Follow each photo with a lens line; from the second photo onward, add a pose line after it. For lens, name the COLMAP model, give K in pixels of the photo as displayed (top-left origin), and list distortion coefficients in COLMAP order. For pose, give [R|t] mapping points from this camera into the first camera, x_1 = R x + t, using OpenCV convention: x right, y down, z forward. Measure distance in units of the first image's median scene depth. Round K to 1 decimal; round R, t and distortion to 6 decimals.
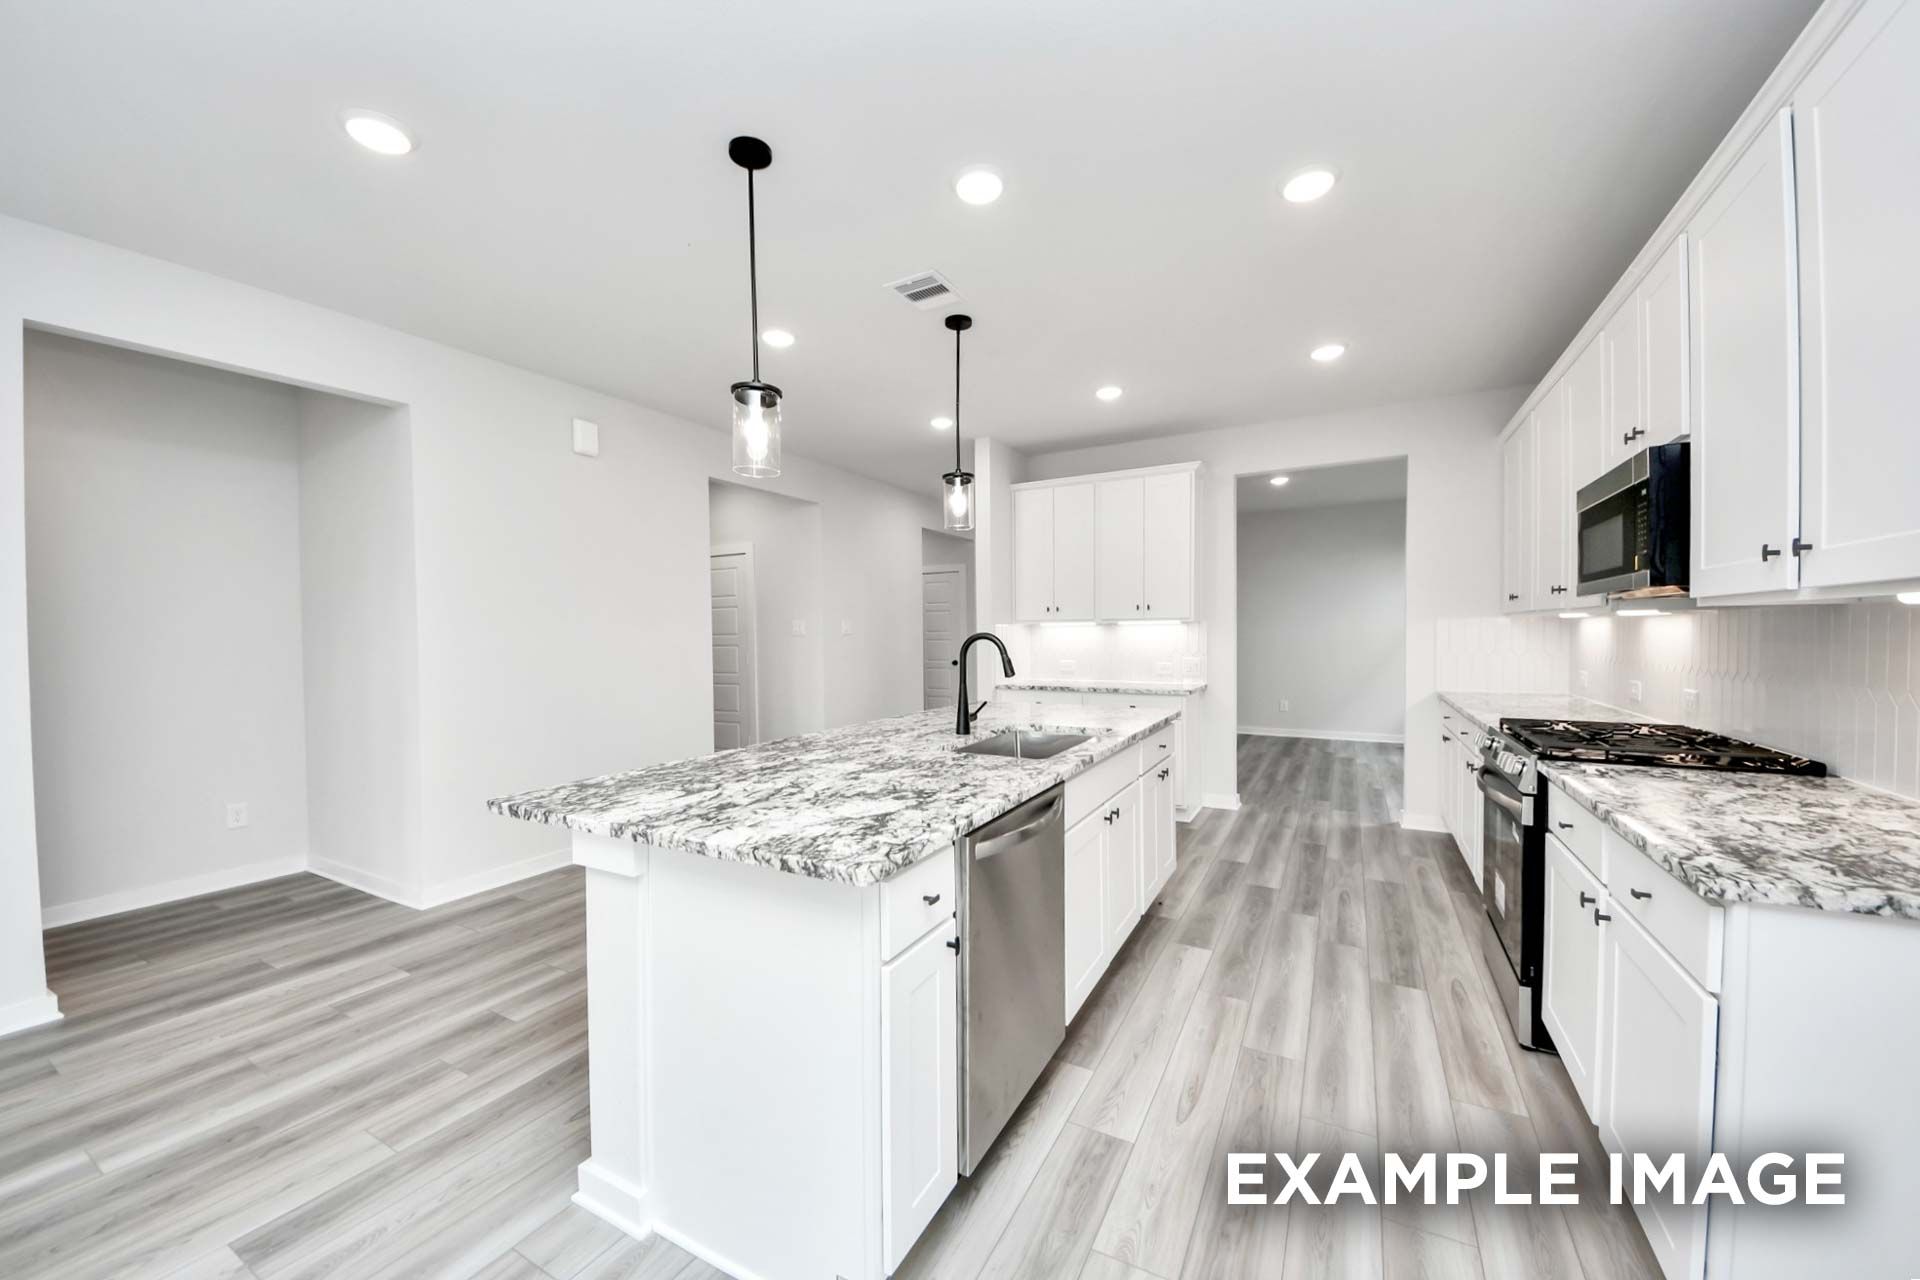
lens RADIAL K [[700.7, 0, 951.2], [0, 700.7, 641.9], [0, 0, 1]] dist [0.002086, -0.003075]
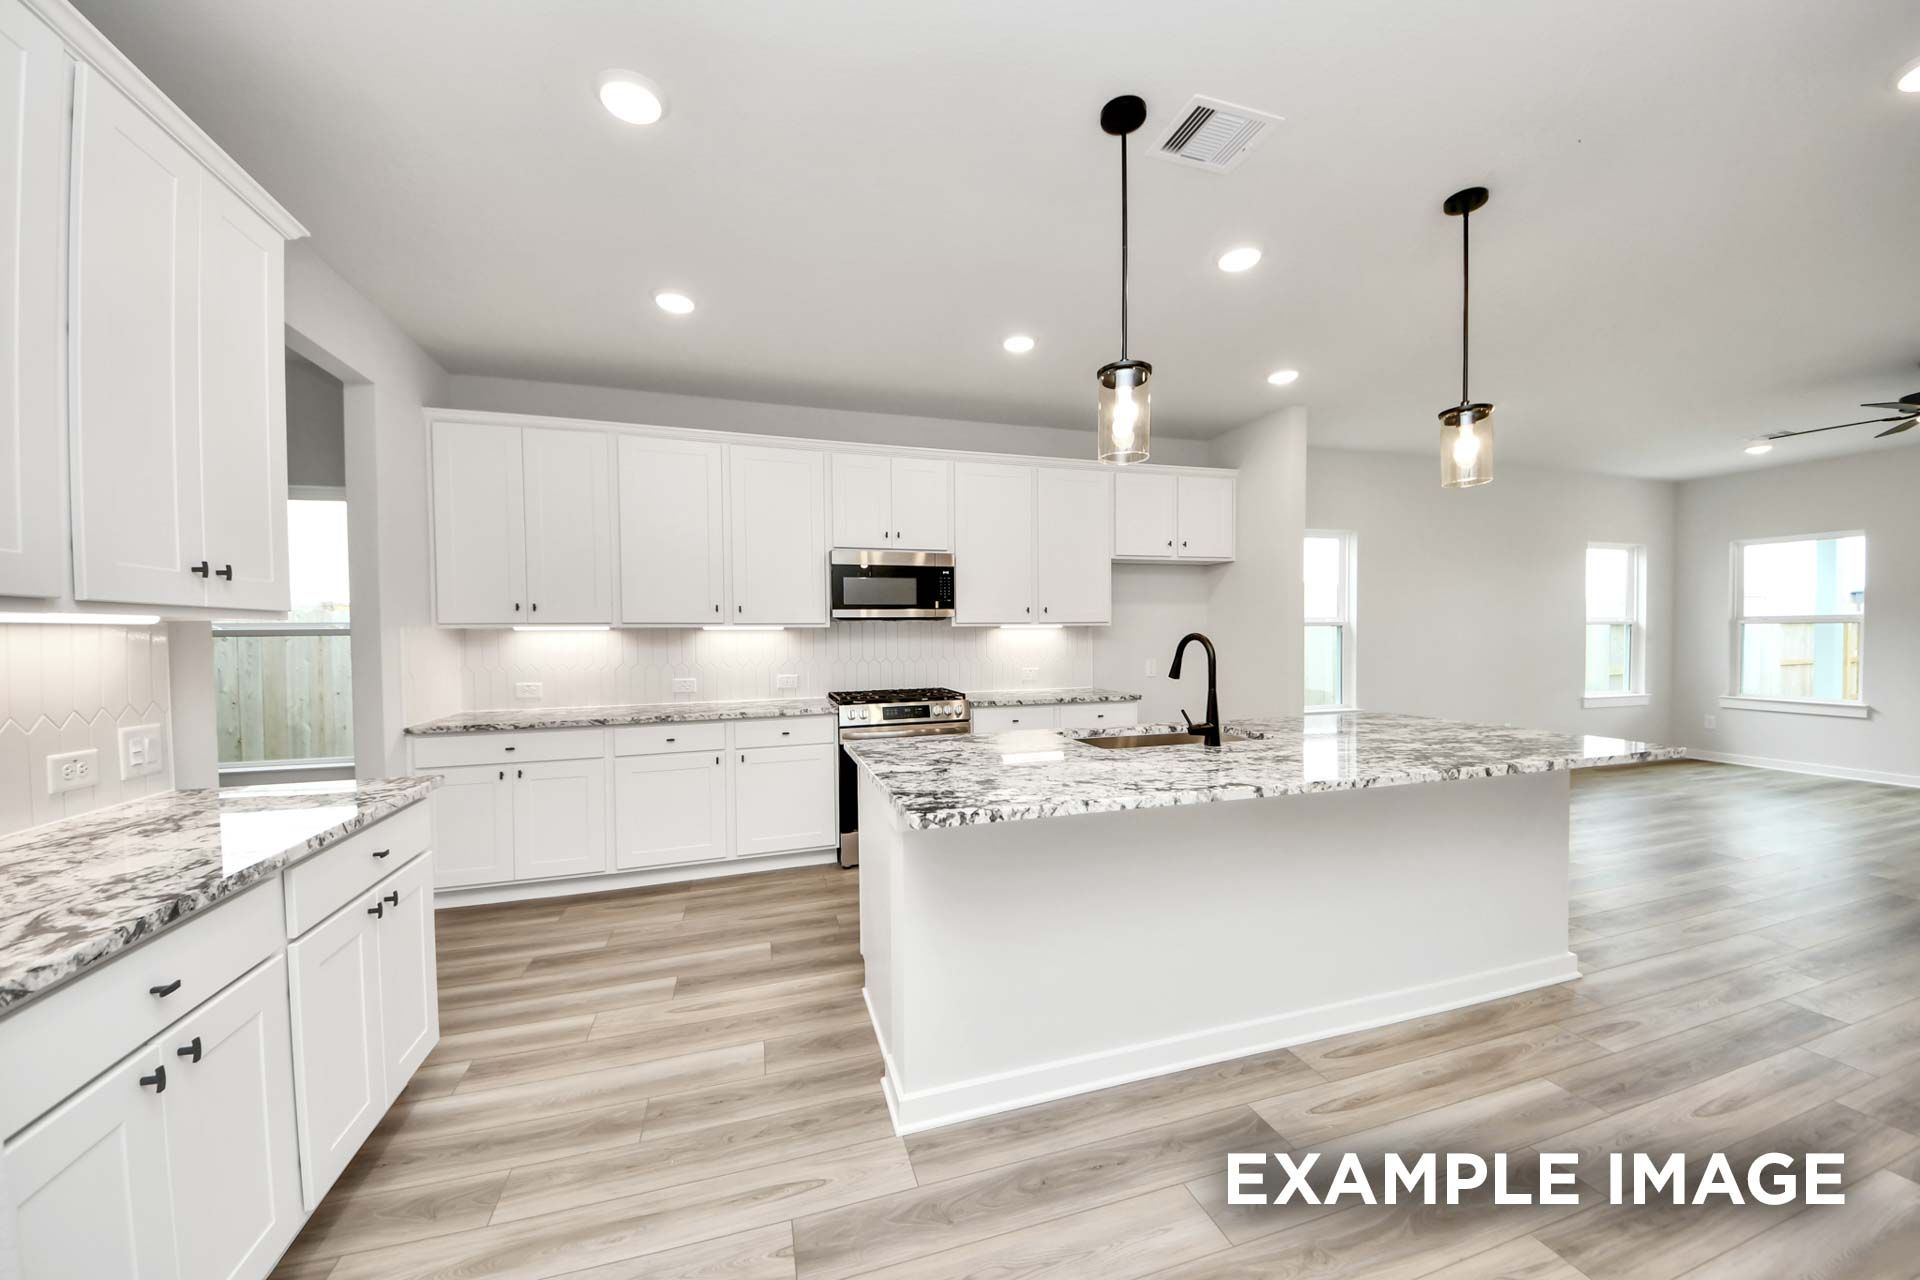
lens RADIAL K [[672.9, 0, 960.4], [0, 672.9, 647.4], [0, 0, 1]] dist [0.039404, -0.028120]
pose [[-0.730392, 0.003650, 0.683019, -0.338736], [0.027379, 0.999338, 0.023938, -0.024091], [-0.682479, 0.036185, -0.730009, 1.842692]]
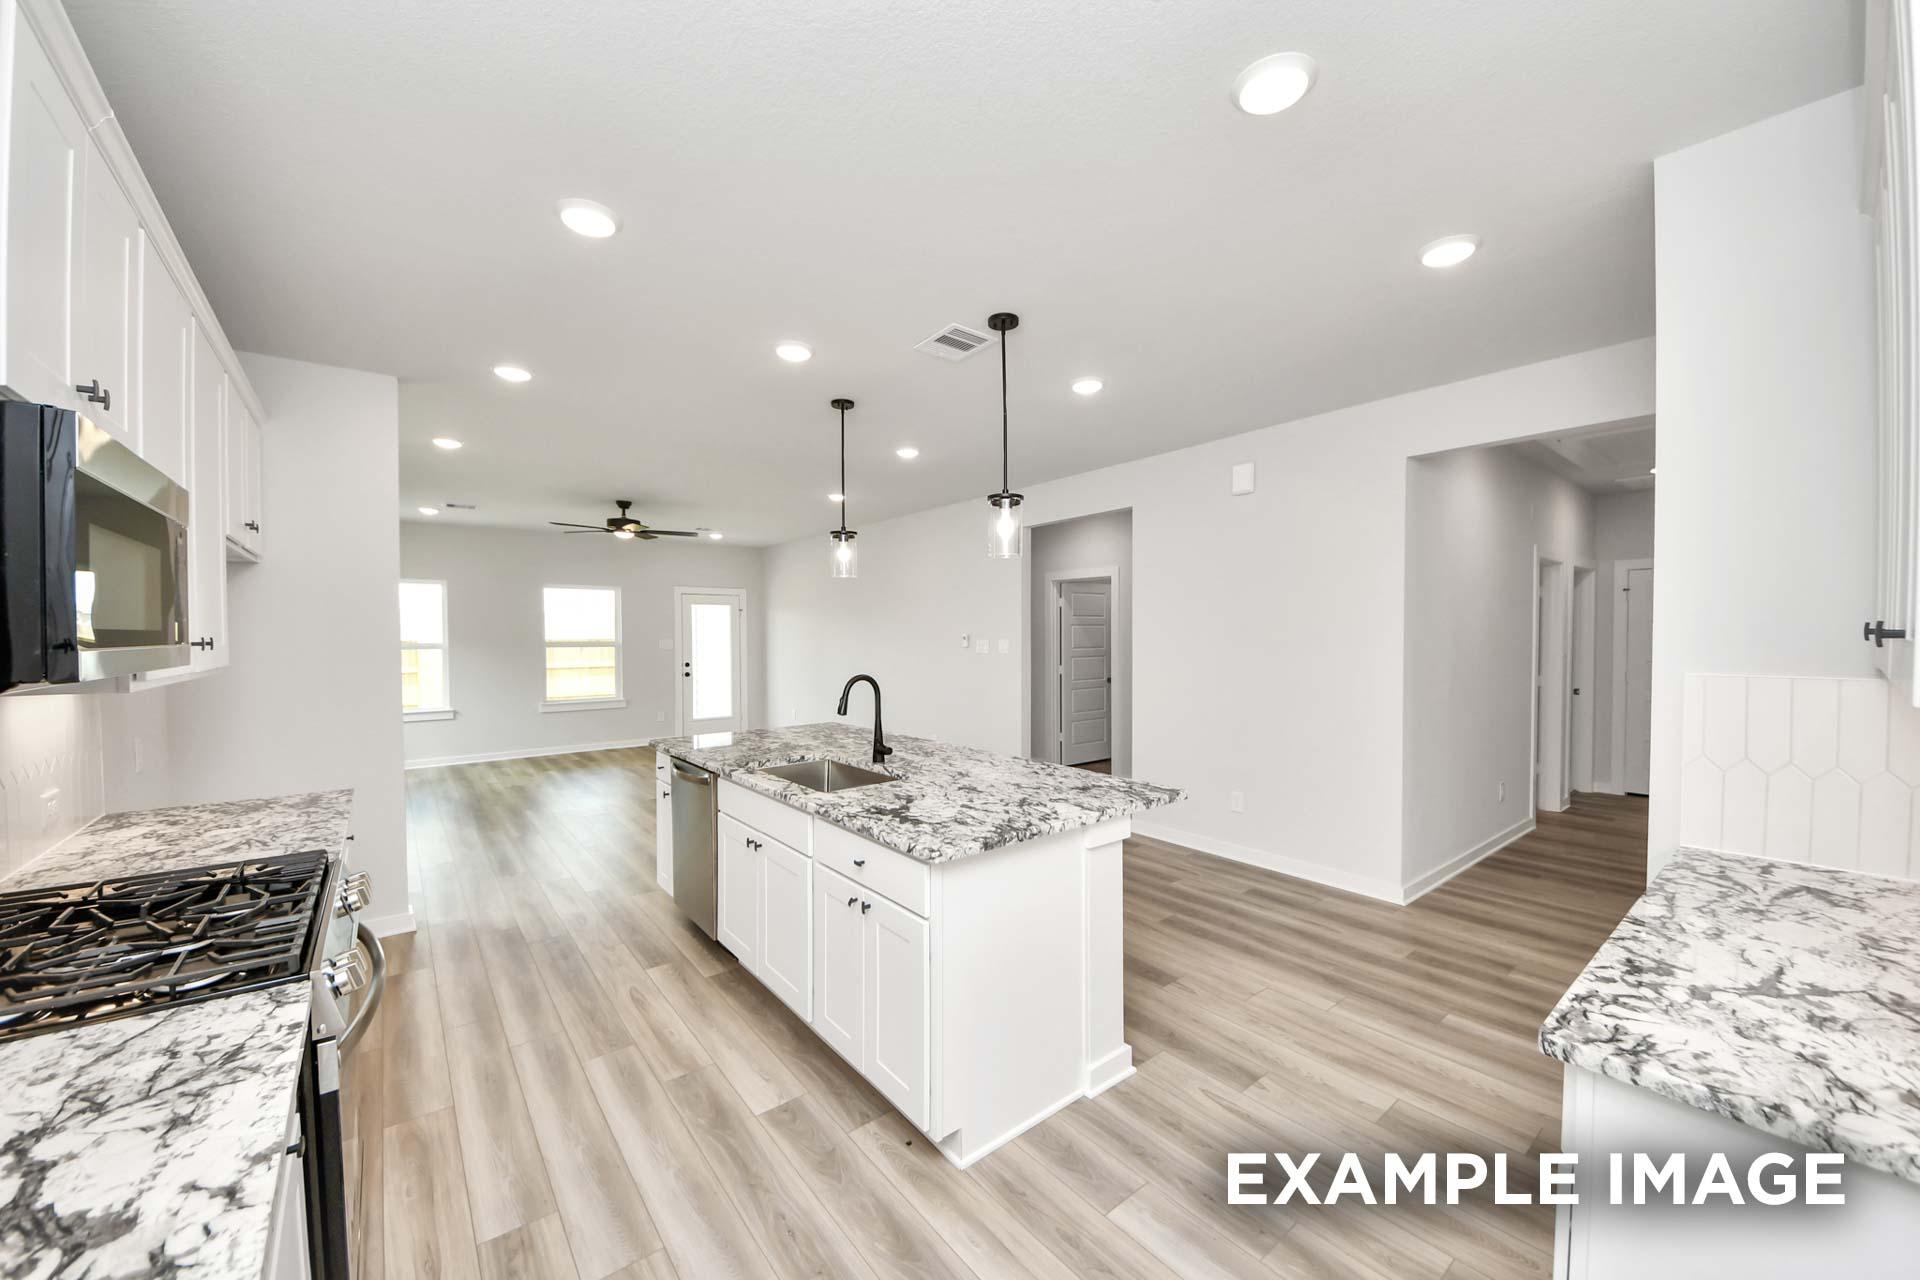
lens RADIAL K [[704.9, 0, 957.7], [0, 704.9, 646.0], [0, 0, 1]] dist [0.039910, -0.029775]
pose [[-0.372600, 0.026781, -0.927605, 1.034128], [-0.007192, 0.999470, 0.031745, -0.096108], [0.927964, 0.018499, -0.372210, 1.540682]]
